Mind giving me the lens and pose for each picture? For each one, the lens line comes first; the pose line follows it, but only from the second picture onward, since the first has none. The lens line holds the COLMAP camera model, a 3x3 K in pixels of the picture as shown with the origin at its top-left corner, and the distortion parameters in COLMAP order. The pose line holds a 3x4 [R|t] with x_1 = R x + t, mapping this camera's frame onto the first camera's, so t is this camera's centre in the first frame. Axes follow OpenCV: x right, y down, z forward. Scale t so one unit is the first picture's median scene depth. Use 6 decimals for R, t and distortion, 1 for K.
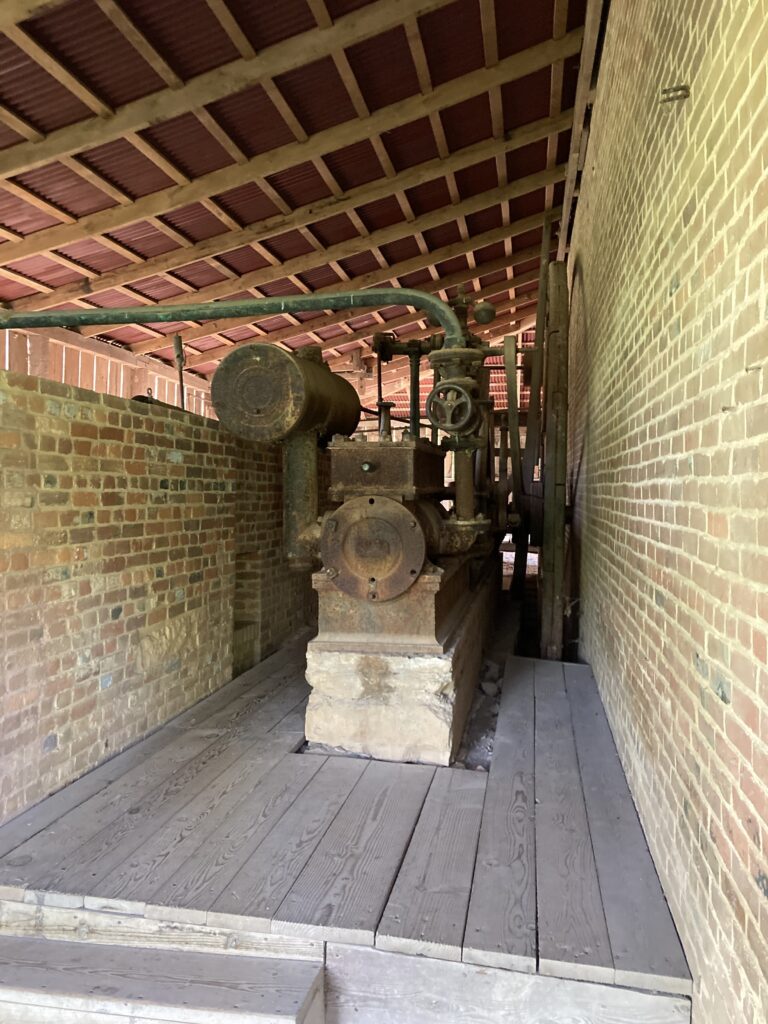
lens RADIAL K [[834.3, 0, 384.0], [0, 834.3, 512.0], [0, 0, 1]] dist [0.002568, 0.003011]
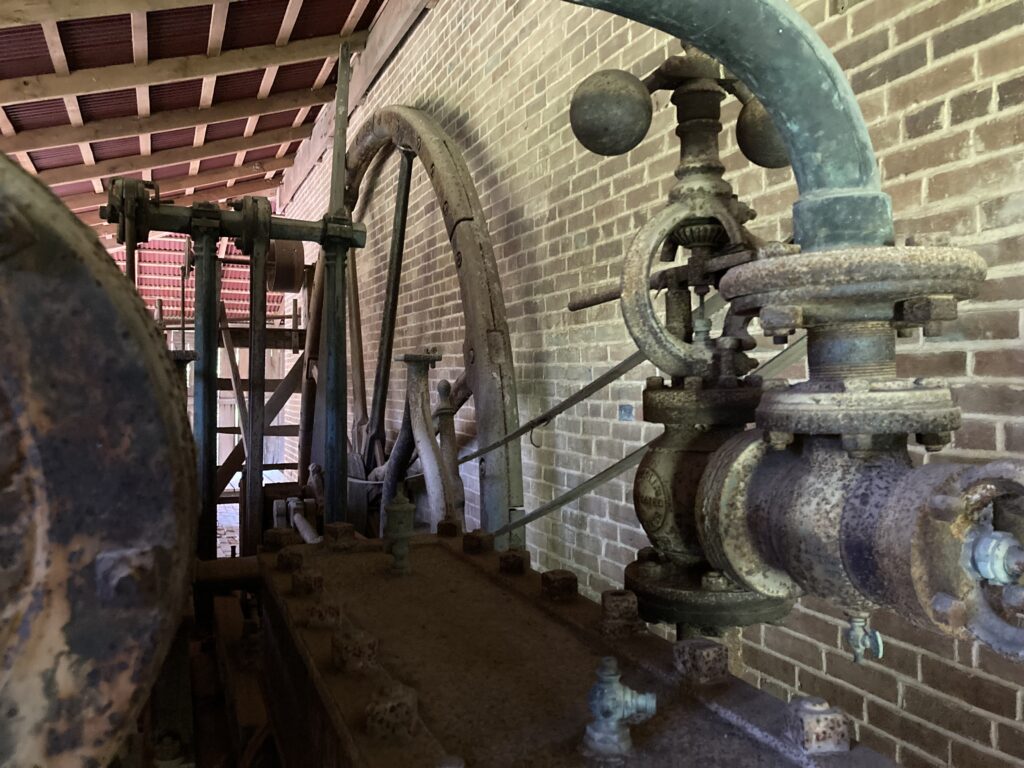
lens RADIAL K [[834.3, 0, 512.0], [0, 834.3, 384.0], [0, 0, 1]] dist [0.002568, 0.003011]
pose [[0.838763, -0.003611, 0.544485, -0.051191], [0.018064, 0.999612, -0.021198, -0.068273], [-0.544197, 0.027615, 0.838503, 0.379266]]
